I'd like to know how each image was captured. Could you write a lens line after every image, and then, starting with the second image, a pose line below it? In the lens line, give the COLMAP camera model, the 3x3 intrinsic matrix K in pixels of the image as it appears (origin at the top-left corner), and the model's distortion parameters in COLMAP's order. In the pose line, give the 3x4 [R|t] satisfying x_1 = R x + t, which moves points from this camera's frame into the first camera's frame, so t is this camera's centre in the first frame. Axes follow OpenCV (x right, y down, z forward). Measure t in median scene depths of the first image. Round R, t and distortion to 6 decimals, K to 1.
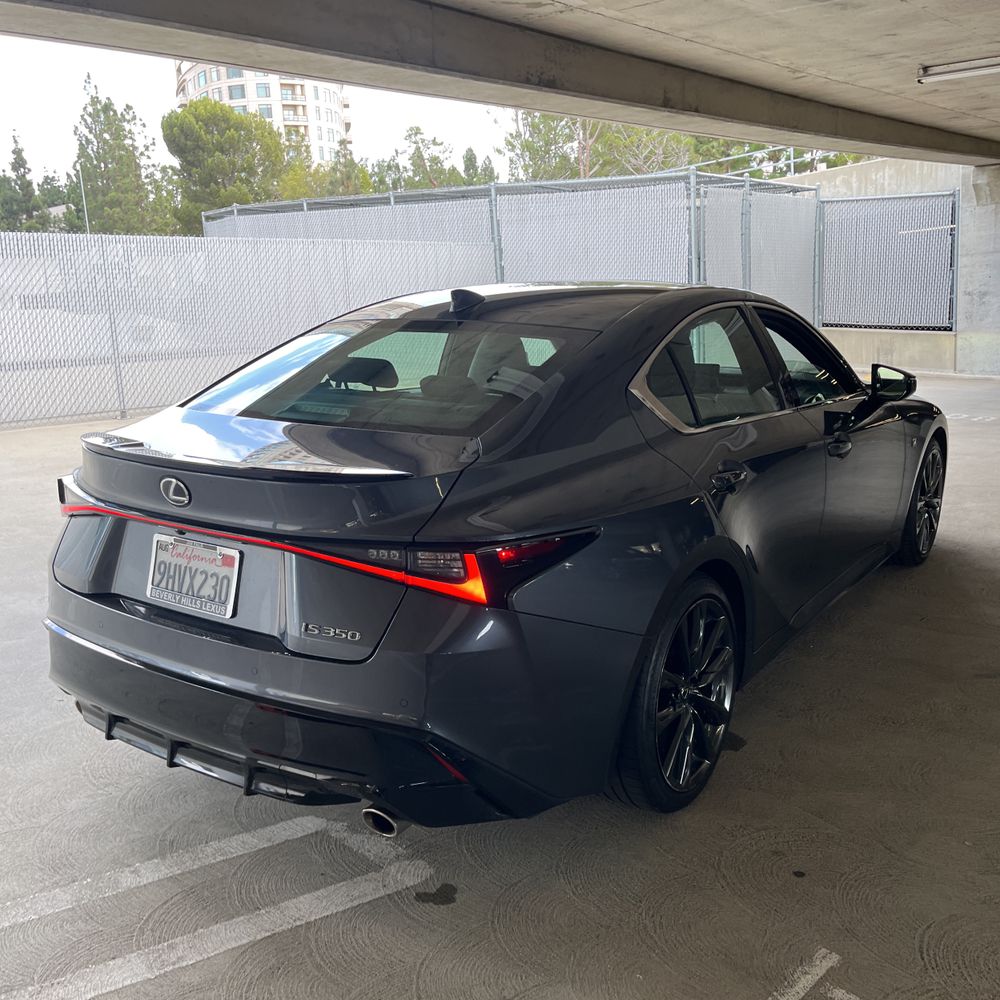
lens RADIAL K [[1009.2, 0, 507.6], [0, 1009.2, 501.6], [0, 0, 1]] dist [0.018941, 0.000000]
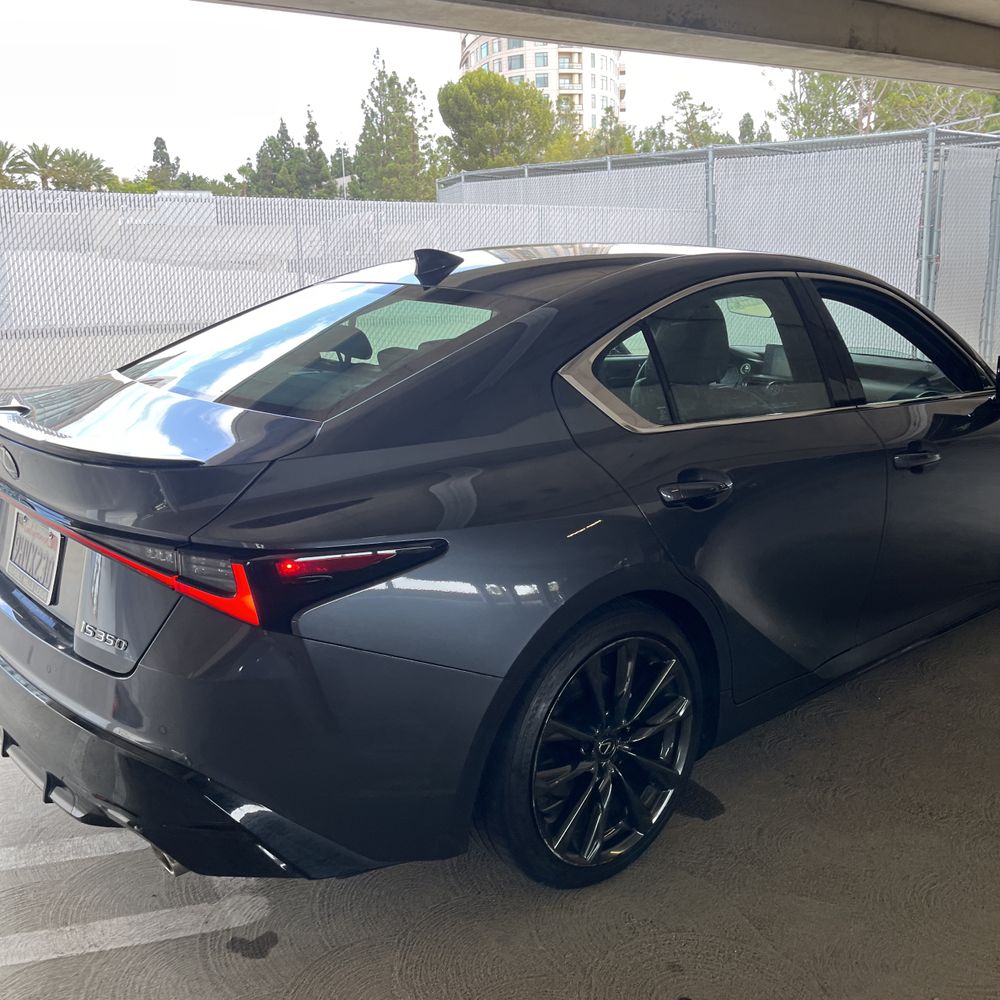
lens RADIAL K [[1009.2, 0, 495.2], [0, 1009.2, 505.5], [0, 0, 1]] dist [0.018941, 0.000000]
pose [[0.964551, 0.080091, -0.251450, 0.053171], [-0.072194, 0.996568, 0.040491, -0.006399], [0.253831, -0.020902, 0.967023, 0.035795]]
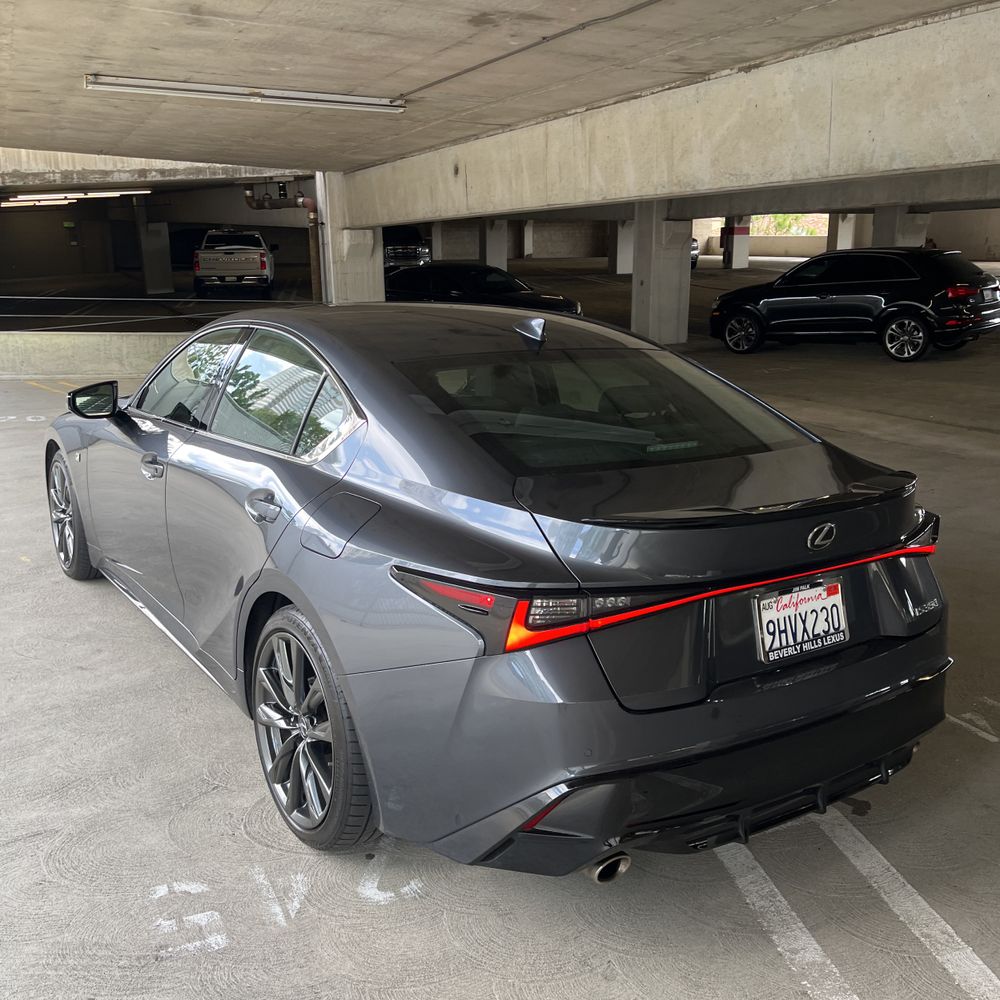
lens RADIAL K [[1009.2, 0, 496.6], [0, 1009.2, 500.8], [0, 0, 1]] dist [0.018941, 0.000000]
pose [[0.367003, -0.187181, 0.911193, -0.215932], [0.178661, 0.975493, 0.128430, -0.036738], [-0.912901, 0.115660, 0.391451, 0.144482]]
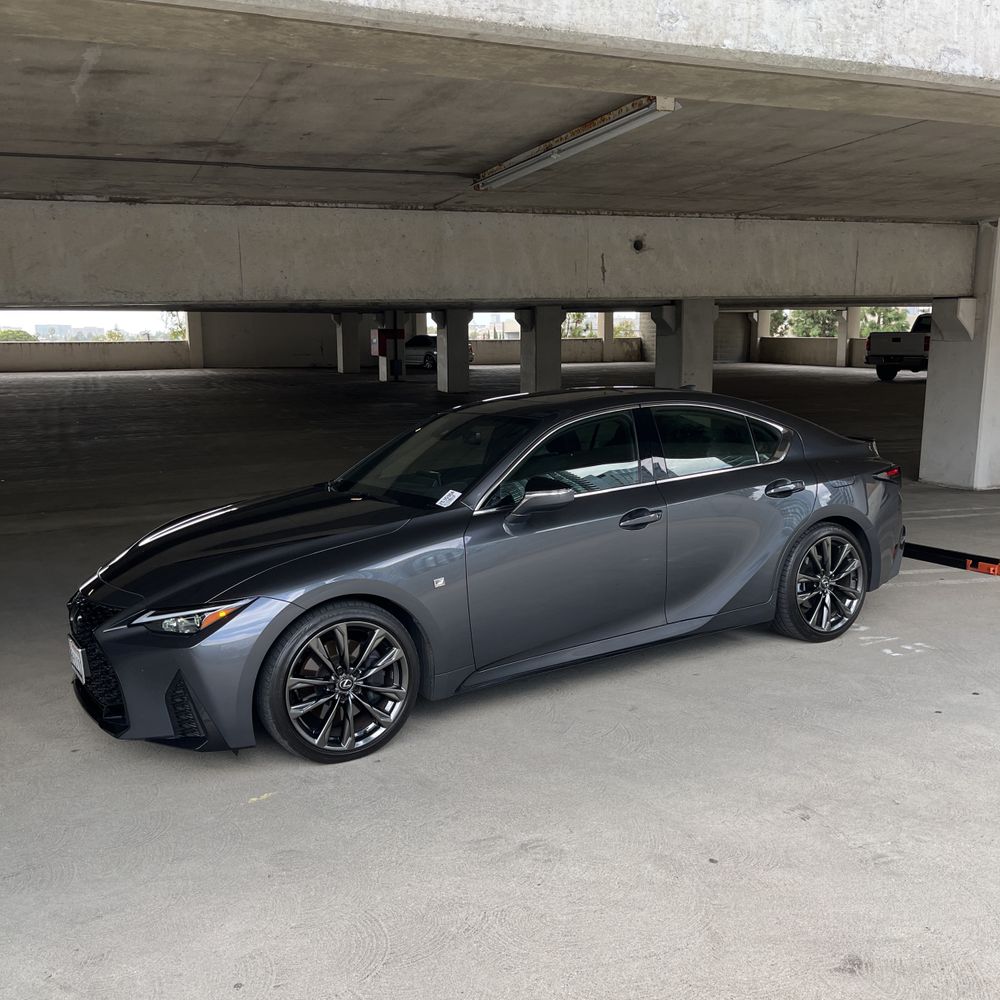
lens RADIAL K [[1009.2, 0, 509.8], [0, 1009.2, 502.4], [0, 0, 1]] dist [0.018941, 0.000000]
pose [[-0.909894, -0.010466, 0.414709, -0.114075], [0.137731, 0.935354, 0.325796, -0.144903], [-0.391309, 0.353558, -0.849632, 0.609967]]
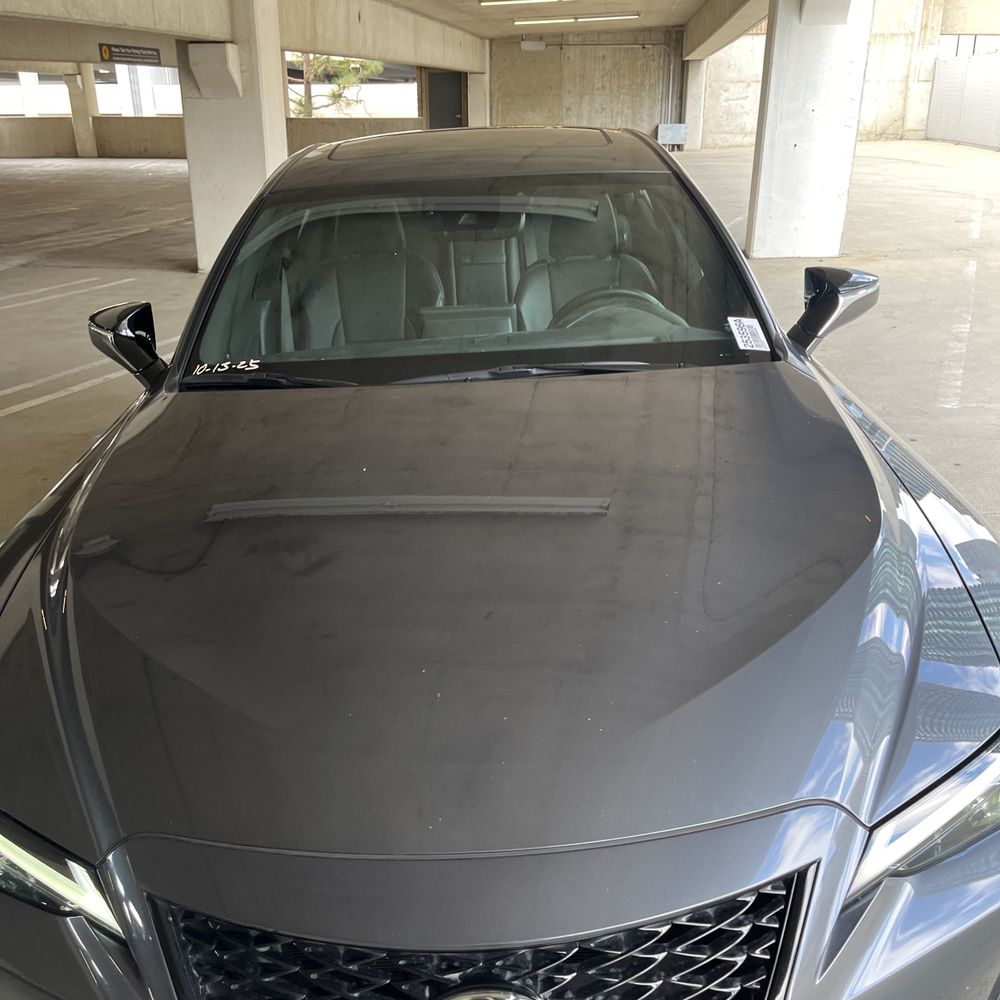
lens RADIAL K [[1009.2, 0, 496.8], [0, 1009.2, 509.8], [0, 0, 1]] dist [0.018941, 0.000000]
pose [[-0.824149, 0.264029, -0.501066, 0.149613], [-0.063669, 0.835895, 0.545183, -0.109198], [0.562783, 0.481215, -0.672092, 0.453385]]
